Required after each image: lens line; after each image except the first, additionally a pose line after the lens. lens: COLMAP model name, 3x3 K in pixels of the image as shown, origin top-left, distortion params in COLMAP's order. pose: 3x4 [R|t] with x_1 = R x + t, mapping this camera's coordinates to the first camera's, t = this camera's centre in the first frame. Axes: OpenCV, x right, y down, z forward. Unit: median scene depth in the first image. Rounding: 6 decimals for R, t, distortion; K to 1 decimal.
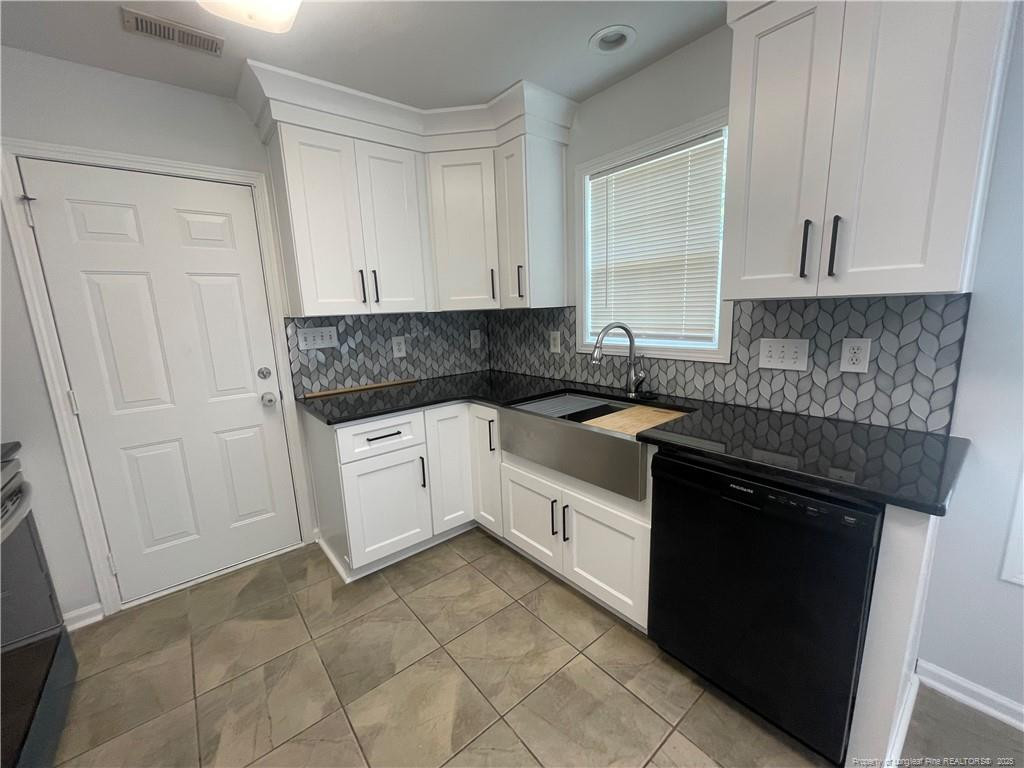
lens RADIAL K [[412.4, 0, 510.6], [0, 412.4, 386.0], [0, 0, 1]] dist [-0.001849, 0.000163]
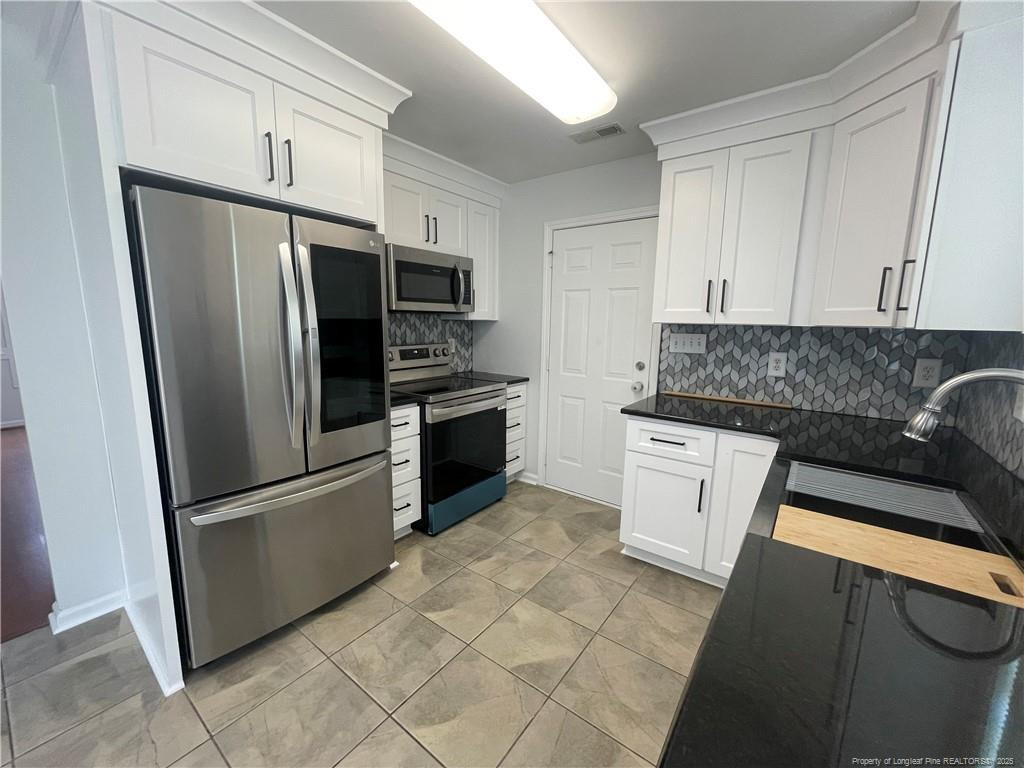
lens RADIAL K [[412.4, 0, 510.6], [0, 412.4, 386.0], [0, 0, 1]] dist [-0.001849, 0.000163]
pose [[0.237420, 0.196831, -0.951257, 0.510891], [-0.203248, 0.967647, 0.149495, -0.080537], [0.949906, 0.157848, 0.269744, 0.299102]]
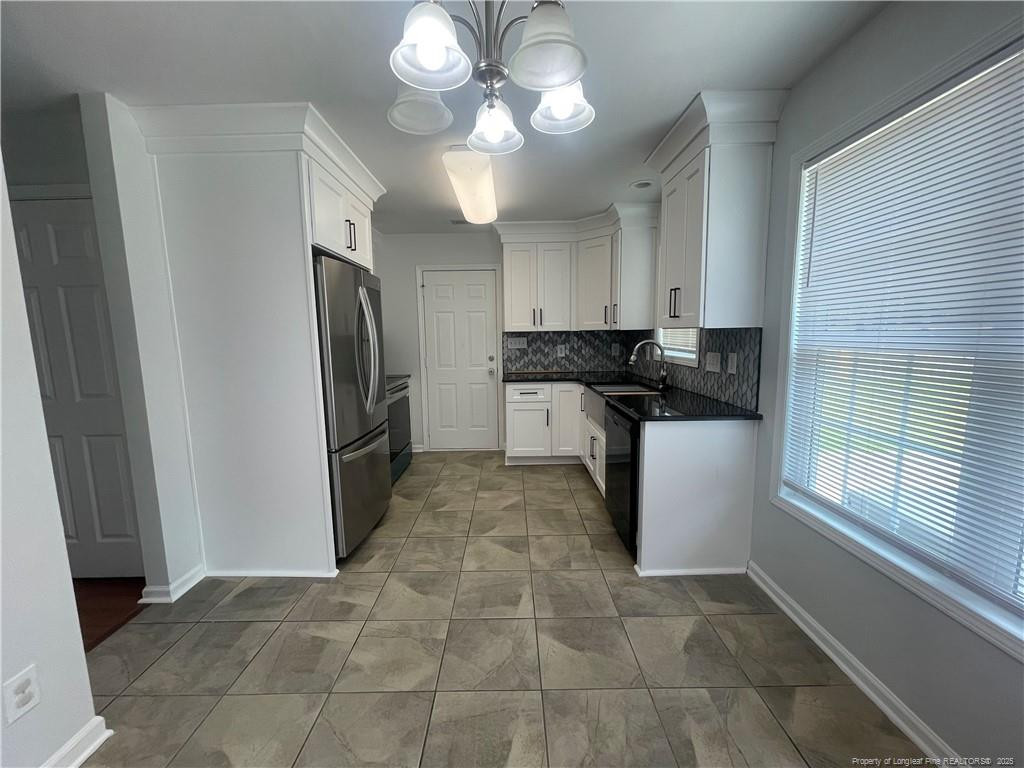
lens RADIAL K [[410.5, 0, 506.5], [0, 410.5, 385.6], [0, 0, 1]] dist [0.000408, 0.000039]
pose [[0.768990, 0.106647, -0.630302, 0.769934], [-0.131751, 0.991258, 0.006980, 0.079190], [0.625536, 0.077675, 0.776319, -0.535335]]
